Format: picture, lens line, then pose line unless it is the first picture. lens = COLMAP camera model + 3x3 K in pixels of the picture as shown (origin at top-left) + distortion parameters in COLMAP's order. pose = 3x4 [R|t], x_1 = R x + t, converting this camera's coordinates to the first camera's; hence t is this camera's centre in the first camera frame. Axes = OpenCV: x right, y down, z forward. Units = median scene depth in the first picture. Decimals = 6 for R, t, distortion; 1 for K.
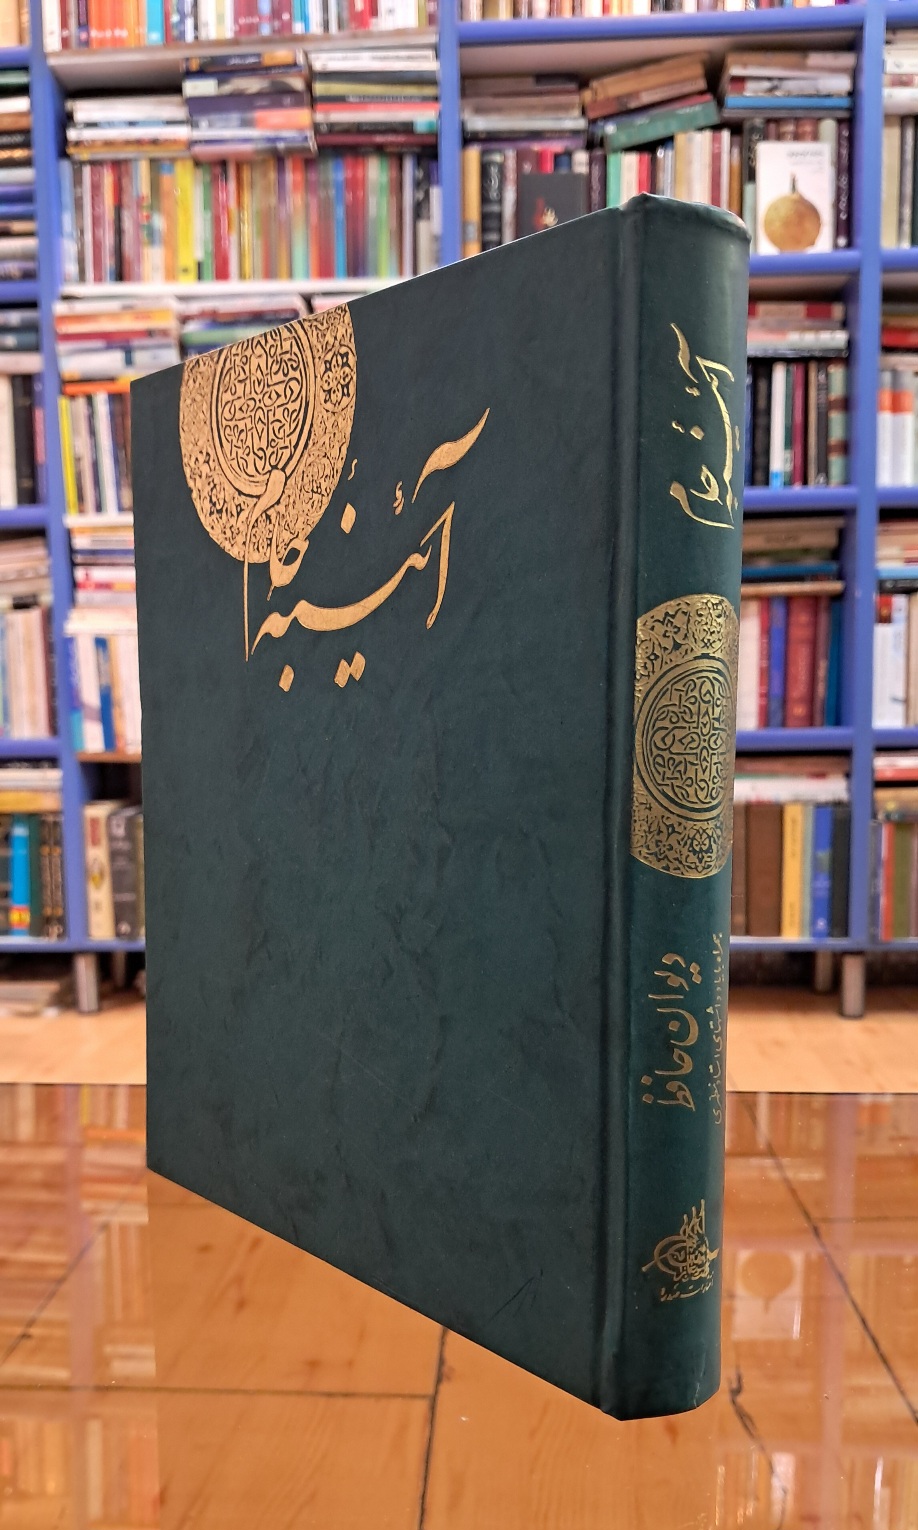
lens RADIAL K [[1282.2, 0, 456.5], [0, 1282.2, 822.7], [0, 0, 1]] dist [-0.004041, -0.002325]
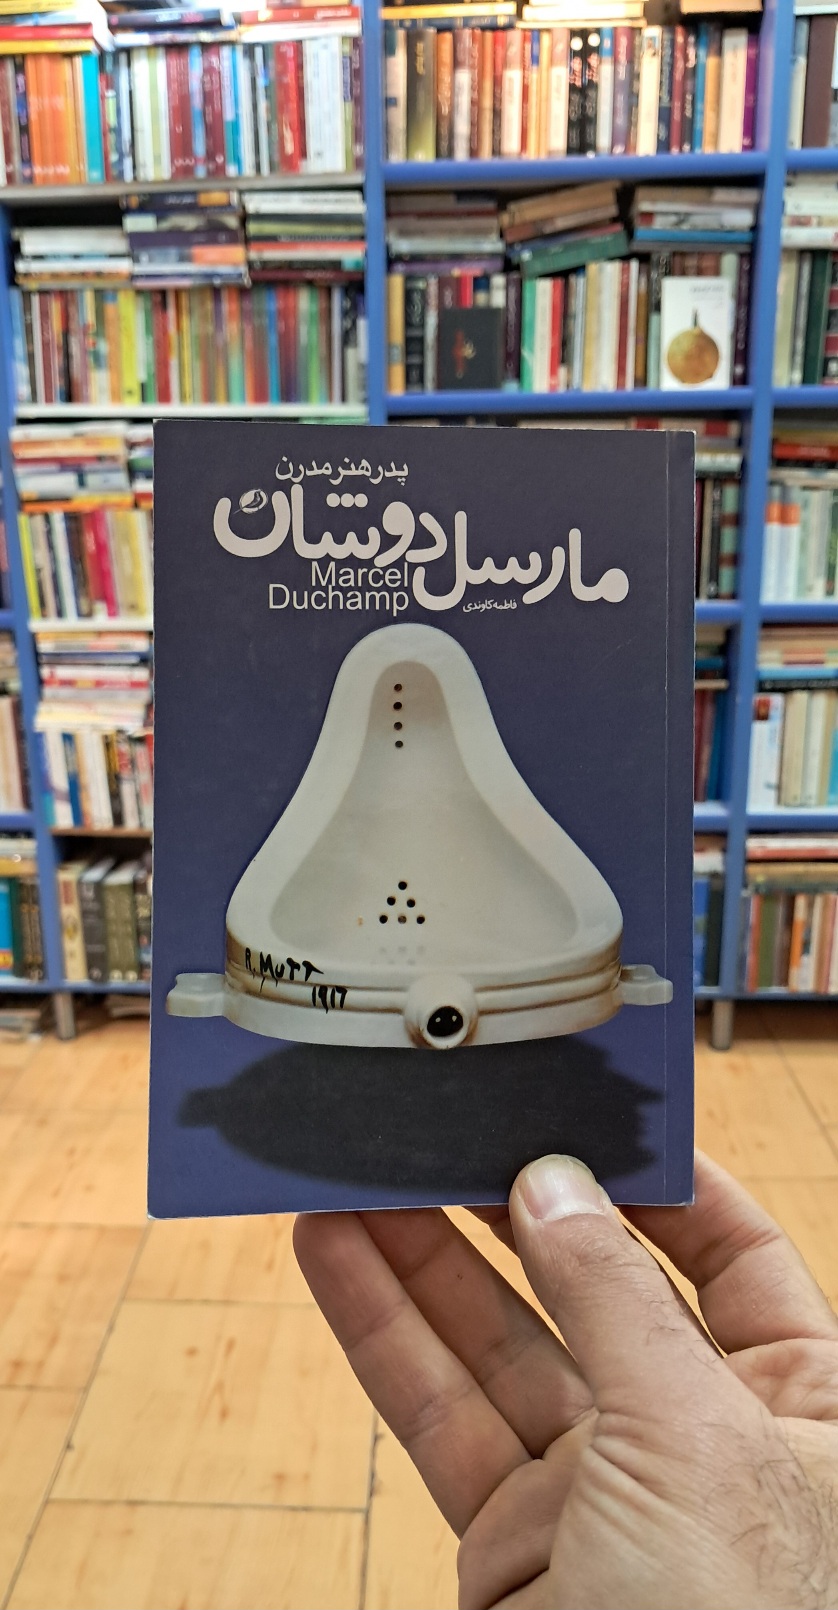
lens RADIAL K [[1284.1, 0, 384.3], [0, 1284.1, 824.0], [0, 0, 1]] dist [0.003549, -0.000602]
pose [[0.999998, -0.001810, 0.001125, 0.000241], [0.001601, 0.986535, 0.163545, -0.252020], [-0.001405, -0.163543, 0.986535, -0.129404]]
